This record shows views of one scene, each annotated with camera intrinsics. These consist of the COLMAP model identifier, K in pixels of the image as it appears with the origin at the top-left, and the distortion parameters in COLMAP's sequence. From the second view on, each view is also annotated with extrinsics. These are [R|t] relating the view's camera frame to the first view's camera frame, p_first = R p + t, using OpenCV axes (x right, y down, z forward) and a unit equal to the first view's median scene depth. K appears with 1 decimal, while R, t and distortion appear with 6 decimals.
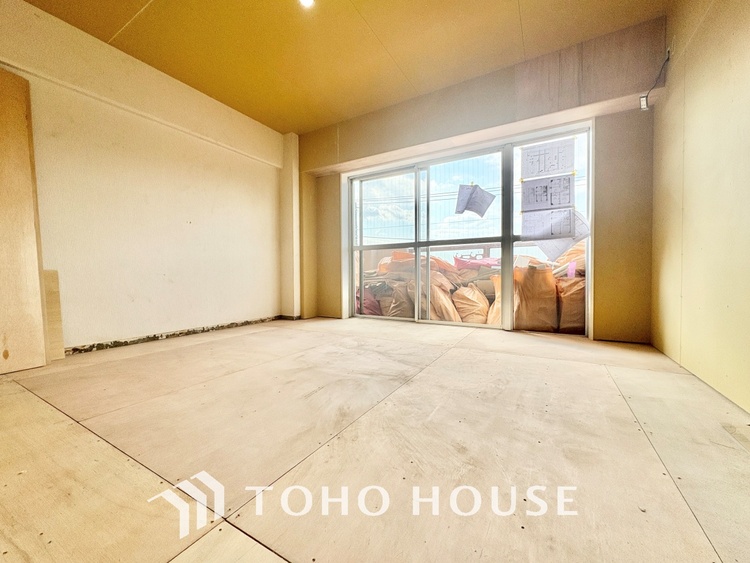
lens RADIAL K [[298.7, 0, 375.0], [0, 298.7, 281.5], [0, 0, 1]] dist [-0.000633, -0.000614]
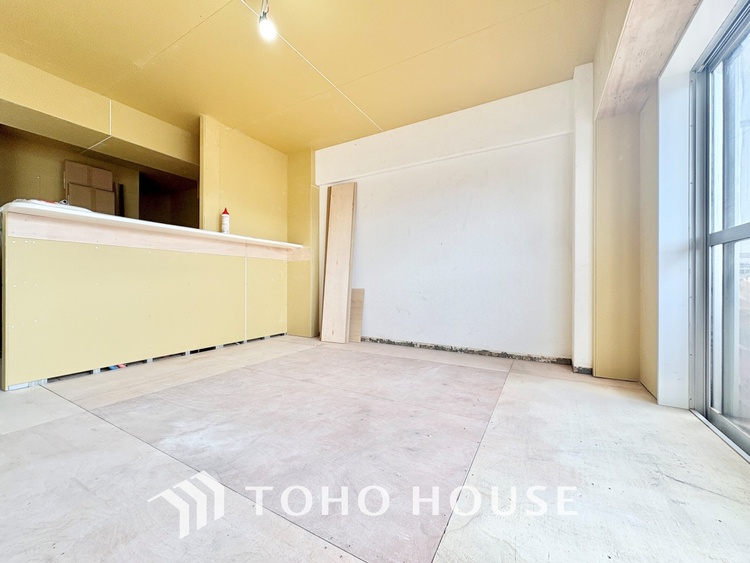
lens RADIAL K [[298.7, 0, 375.0], [0, 298.7, 281.5], [0, 0, 1]] dist [-0.000633, -0.000614]
pose [[0.010189, 0.005044, -0.999935, 0.454893], [-0.025714, 0.999658, 0.004781, -0.066563], [0.999617, 0.025663, 0.010315, 0.797345]]
